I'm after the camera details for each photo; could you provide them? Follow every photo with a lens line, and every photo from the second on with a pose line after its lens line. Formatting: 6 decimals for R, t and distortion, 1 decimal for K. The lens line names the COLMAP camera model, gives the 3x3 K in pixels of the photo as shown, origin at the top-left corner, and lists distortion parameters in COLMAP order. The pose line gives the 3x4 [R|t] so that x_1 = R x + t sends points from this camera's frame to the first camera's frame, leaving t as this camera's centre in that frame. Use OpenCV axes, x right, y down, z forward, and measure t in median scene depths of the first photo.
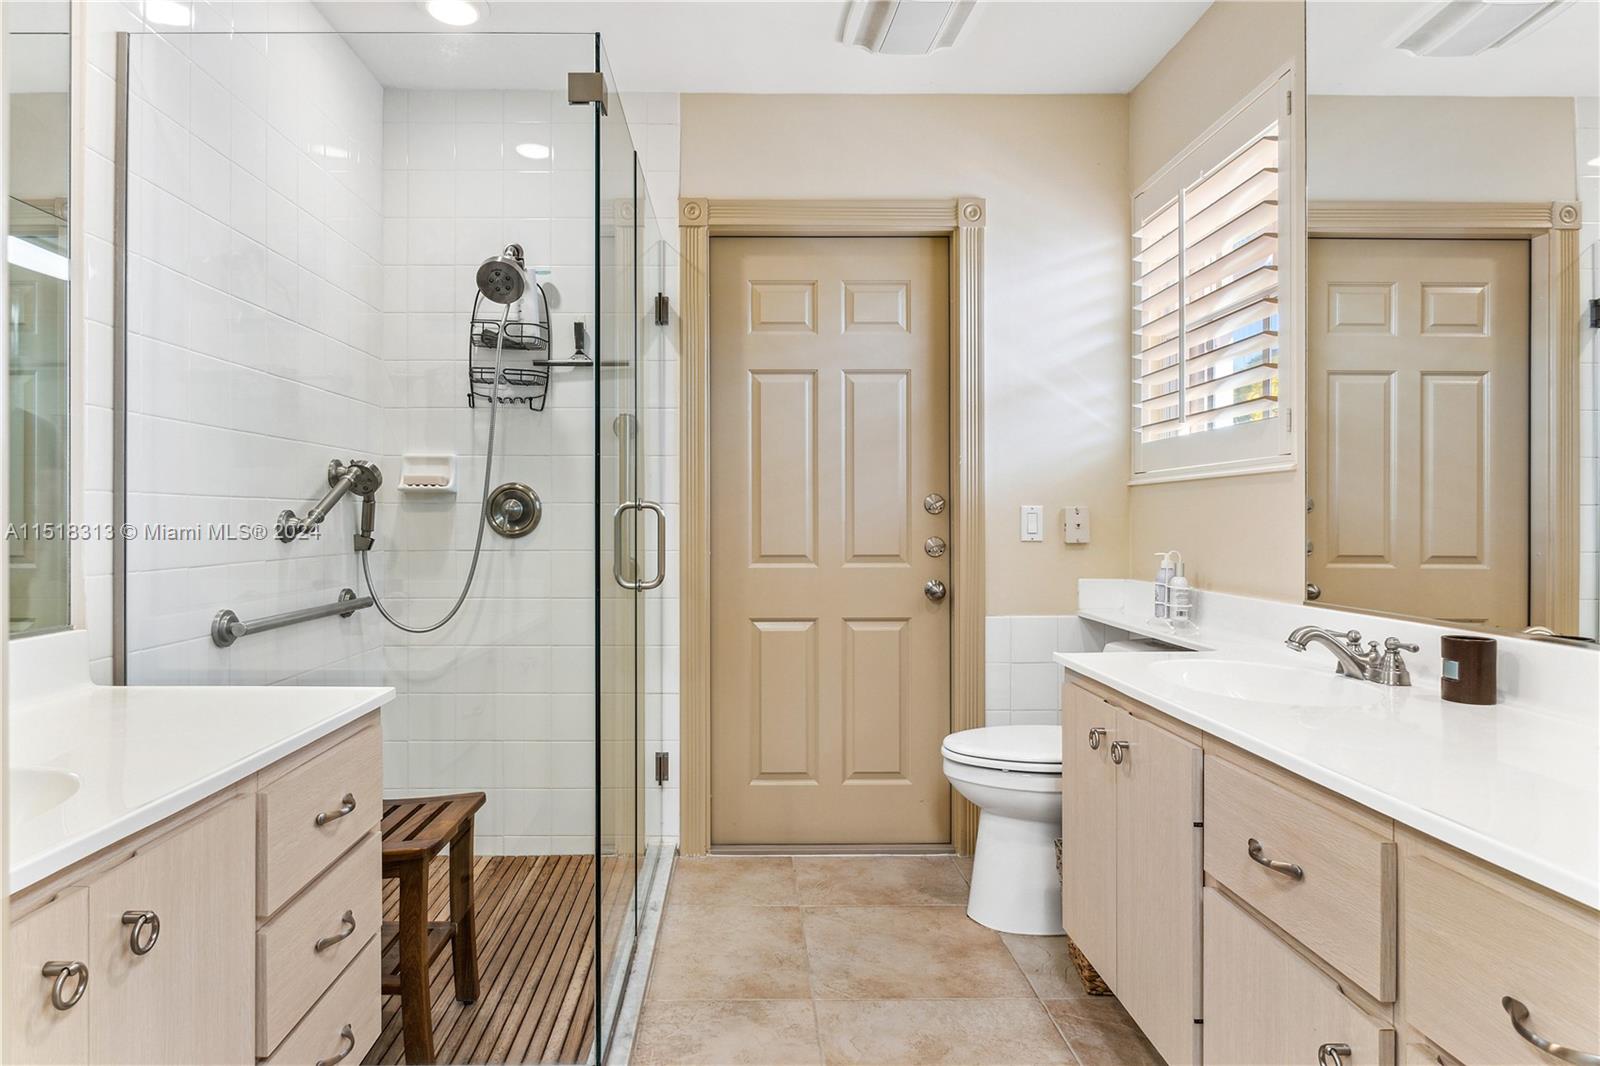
lens RADIAL K [[899.9, 0, 800.4], [0, 899.9, 521.3], [0, 0, 1]] dist [-0.007020, -0.000316]
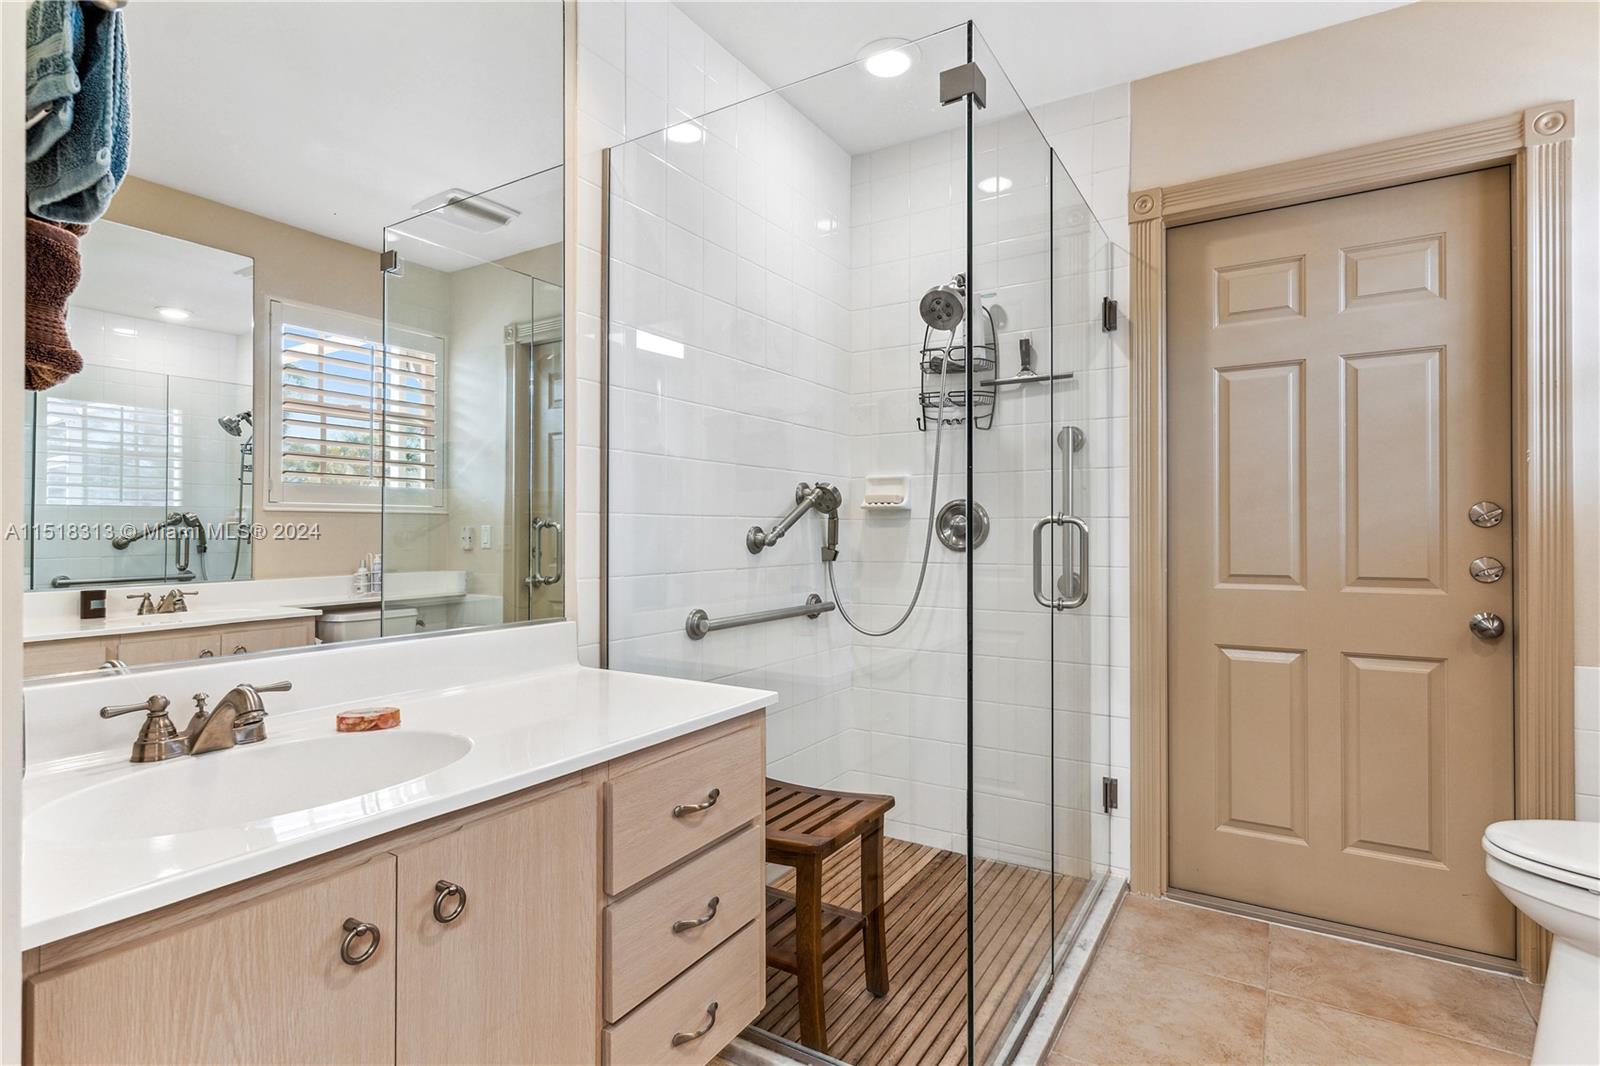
lens RADIAL K [[819.8, 0, 788.4], [0, 819.8, 530.9], [0, 0, 1]] dist [0.004482, -0.000816]
pose [[0.832017, -0.001130, -0.554749, 0.049302], [-0.001297, 0.999991, -0.003982, -0.001706], [0.554749, 0.004033, 0.832008, 0.092310]]
